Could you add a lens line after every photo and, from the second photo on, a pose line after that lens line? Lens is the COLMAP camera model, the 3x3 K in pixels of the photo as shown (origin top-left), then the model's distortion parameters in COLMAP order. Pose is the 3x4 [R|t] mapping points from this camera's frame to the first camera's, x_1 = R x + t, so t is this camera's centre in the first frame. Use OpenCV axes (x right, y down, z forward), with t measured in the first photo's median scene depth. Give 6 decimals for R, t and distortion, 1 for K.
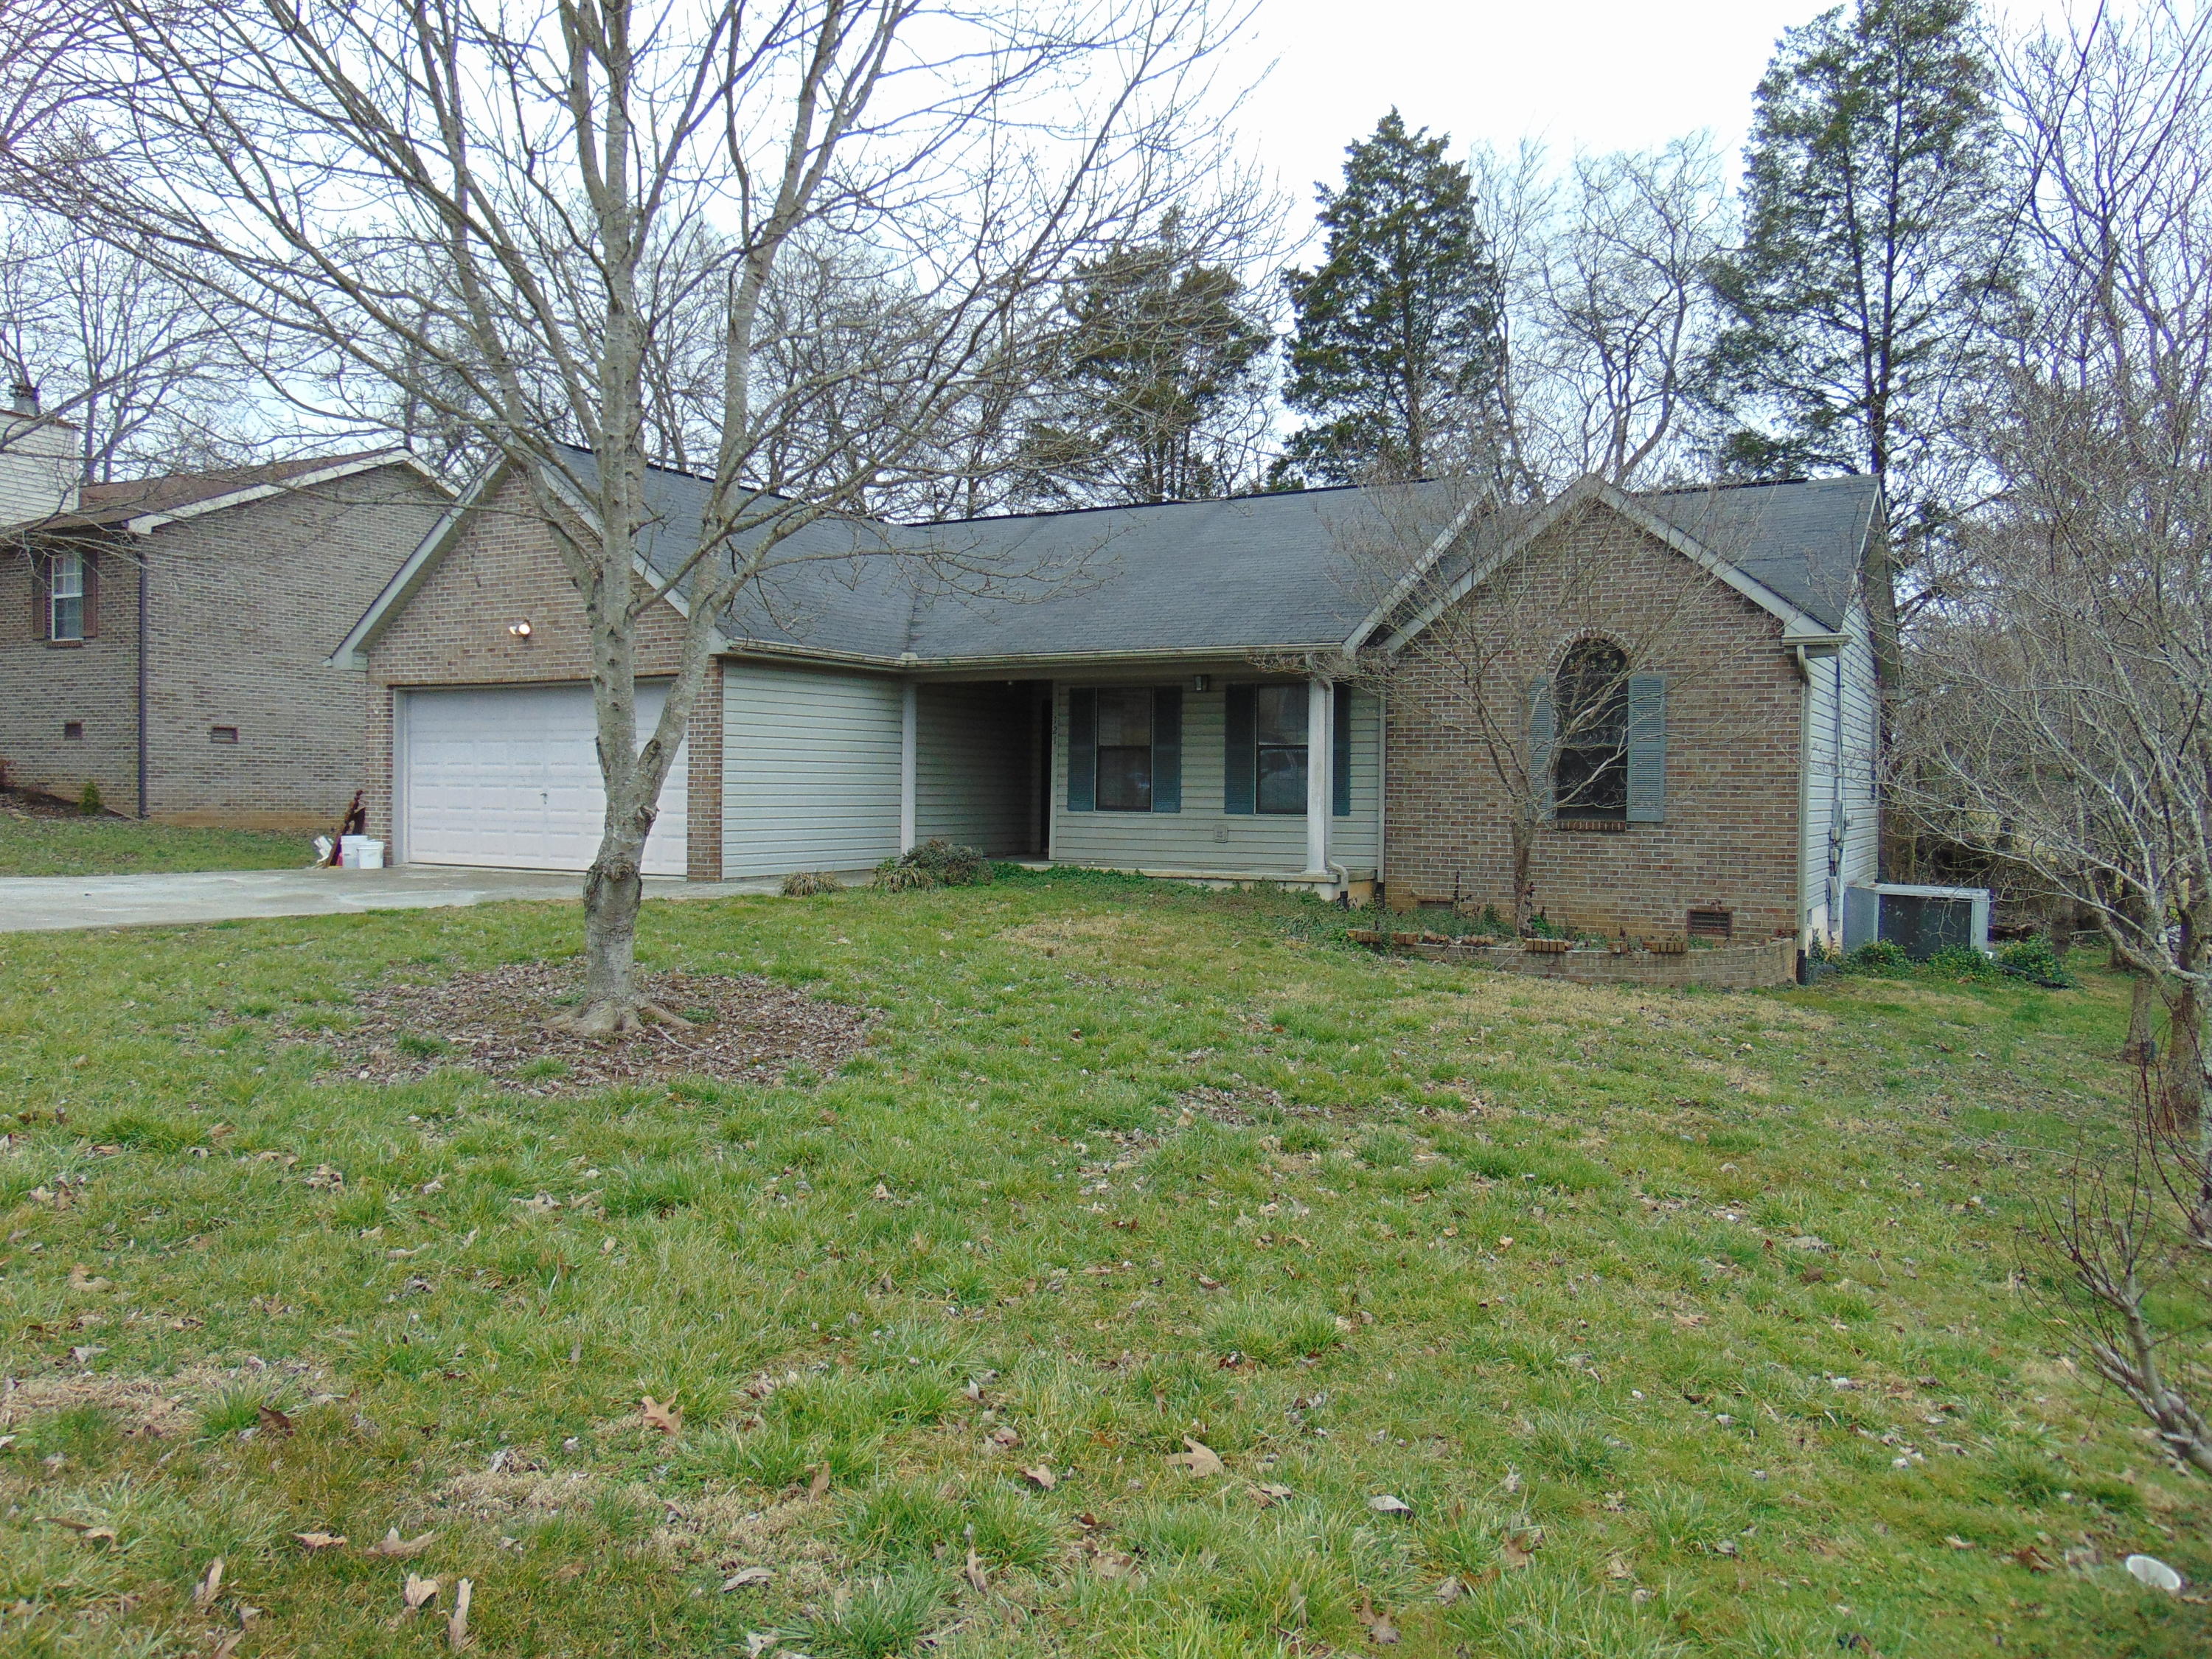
lens RADIAL K [[1663.5, 0, 1115.6], [0, 1663.5, 835.9], [0, 0, 1]] dist [-0.026158, 0.057917]
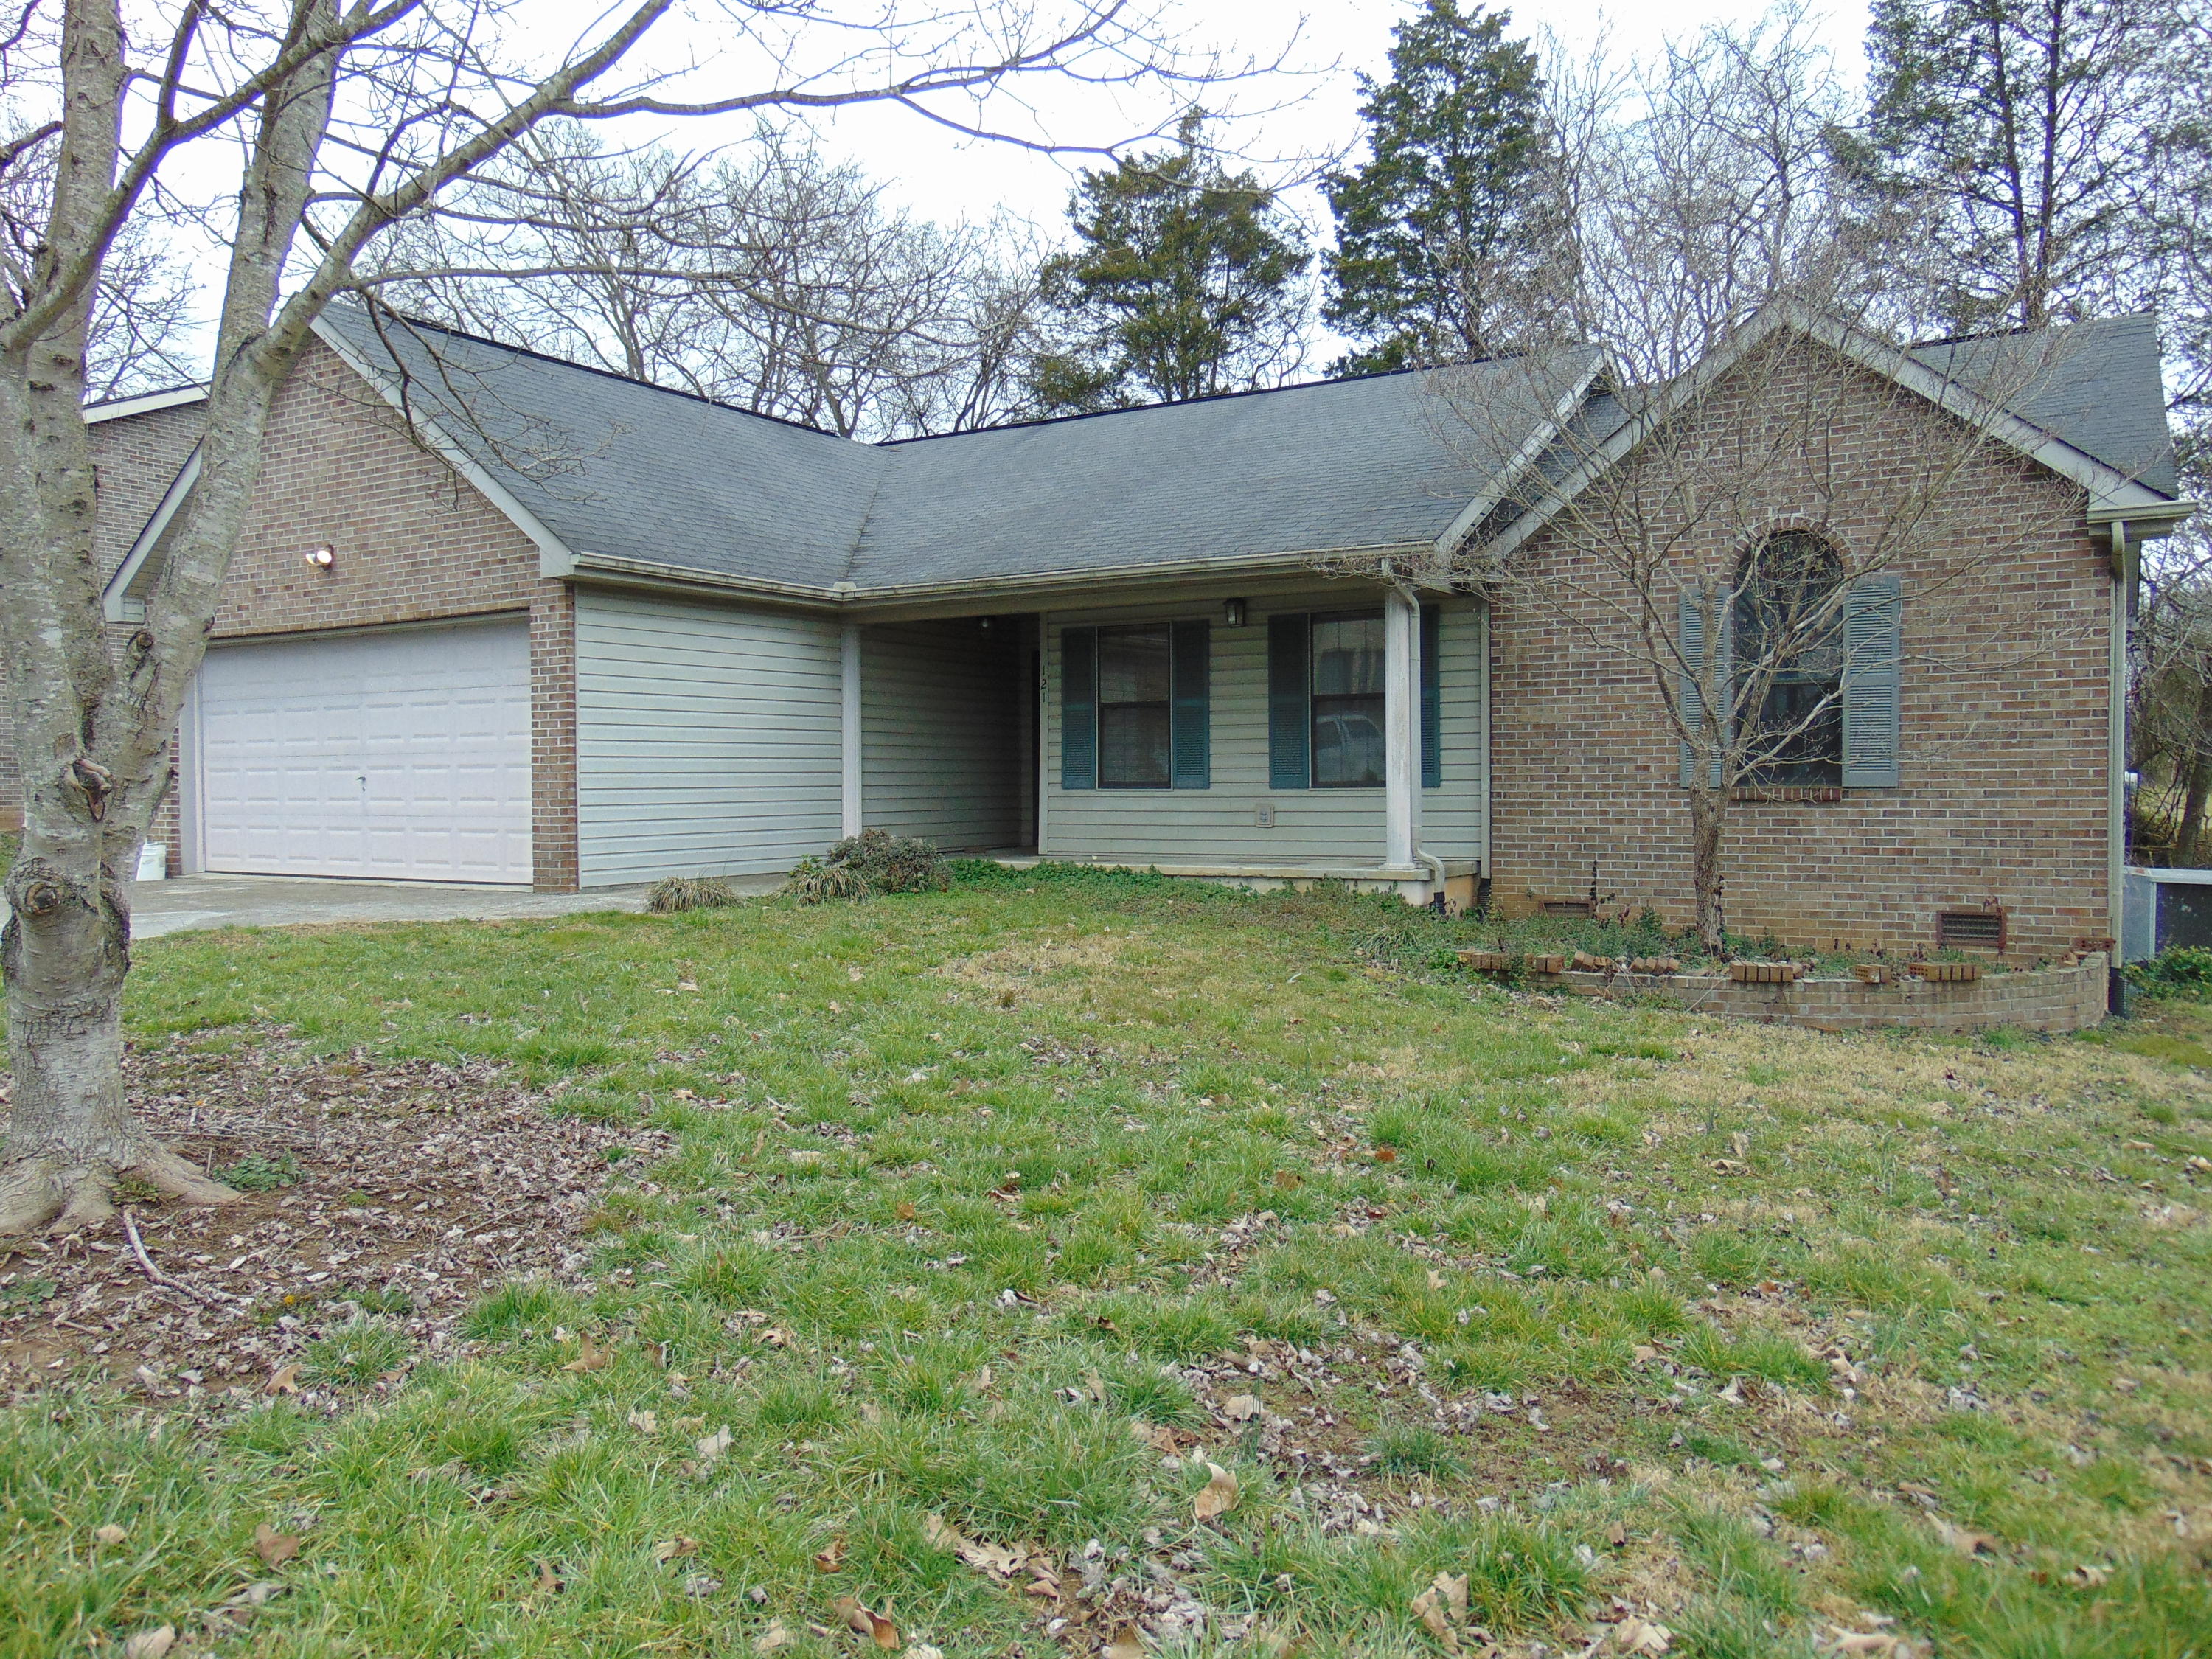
lens RADIAL K [[1663.5, 0, 1119.4], [0, 1663.5, 823.8], [0, 0, 1]] dist [-0.026158, 0.057917]
pose [[0.999684, -0.016568, -0.018918, 0.012115], [0.016519, 0.999860, -0.002744, 0.003205], [0.018960, 0.002431, 0.999817, 0.251414]]
